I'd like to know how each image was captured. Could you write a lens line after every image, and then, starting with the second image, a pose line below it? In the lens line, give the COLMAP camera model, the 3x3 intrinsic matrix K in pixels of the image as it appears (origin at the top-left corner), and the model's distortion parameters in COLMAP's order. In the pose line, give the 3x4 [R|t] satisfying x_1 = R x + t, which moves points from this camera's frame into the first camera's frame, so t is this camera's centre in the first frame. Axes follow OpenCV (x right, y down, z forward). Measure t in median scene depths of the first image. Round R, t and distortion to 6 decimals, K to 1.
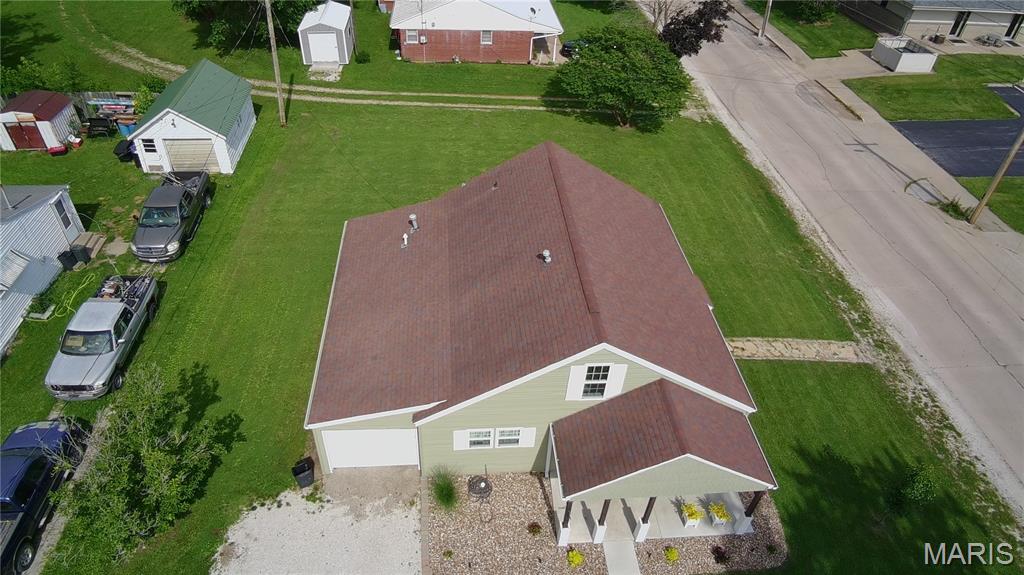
lens RADIAL K [[636.8, 0, 507.4], [0, 636.8, 285.7], [0, 0, 1]] dist [-0.065684, 0.050368]
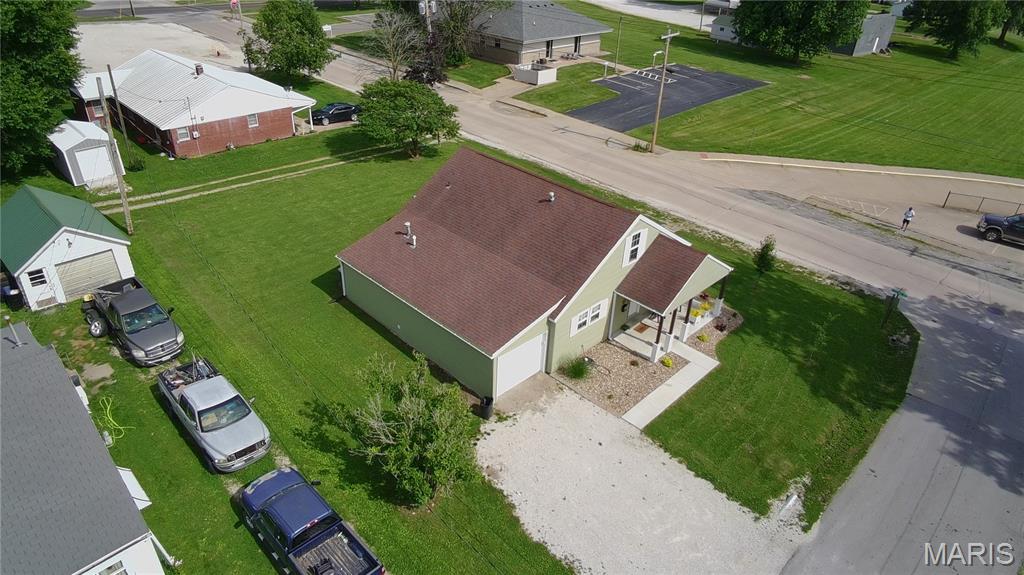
lens RADIAL K [[636.8, 0, 507.4], [0, 636.8, 285.7], [0, 0, 1]] dist [-0.065684, 0.050368]
pose [[0.766117, -0.343212, 0.543388, -0.420329], [0.410193, 0.911996, -0.002297, 0.048384], [-0.494779, 0.224654, 0.839478, -0.056554]]
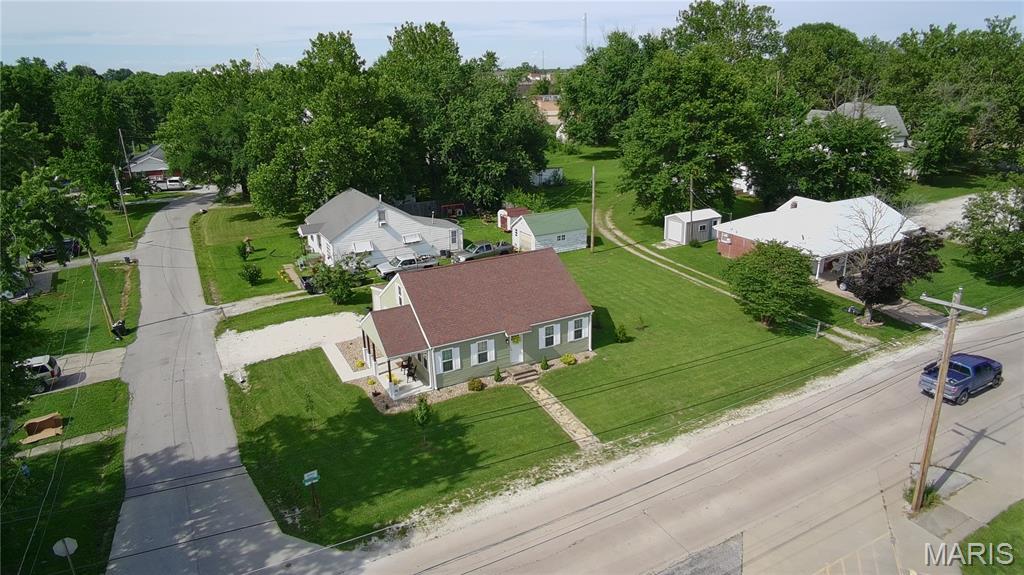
lens RADIAL K [[636.8, 0, 507.4], [0, 636.8, 285.7], [0, 0, 1]] dist [-0.065684, 0.050368]
pose [[0.385084, 0.247040, -0.889203, 0.994092], [-0.563154, 0.826228, -0.014339, -0.027622], [0.731142, 0.506280, 0.457288, 0.092950]]
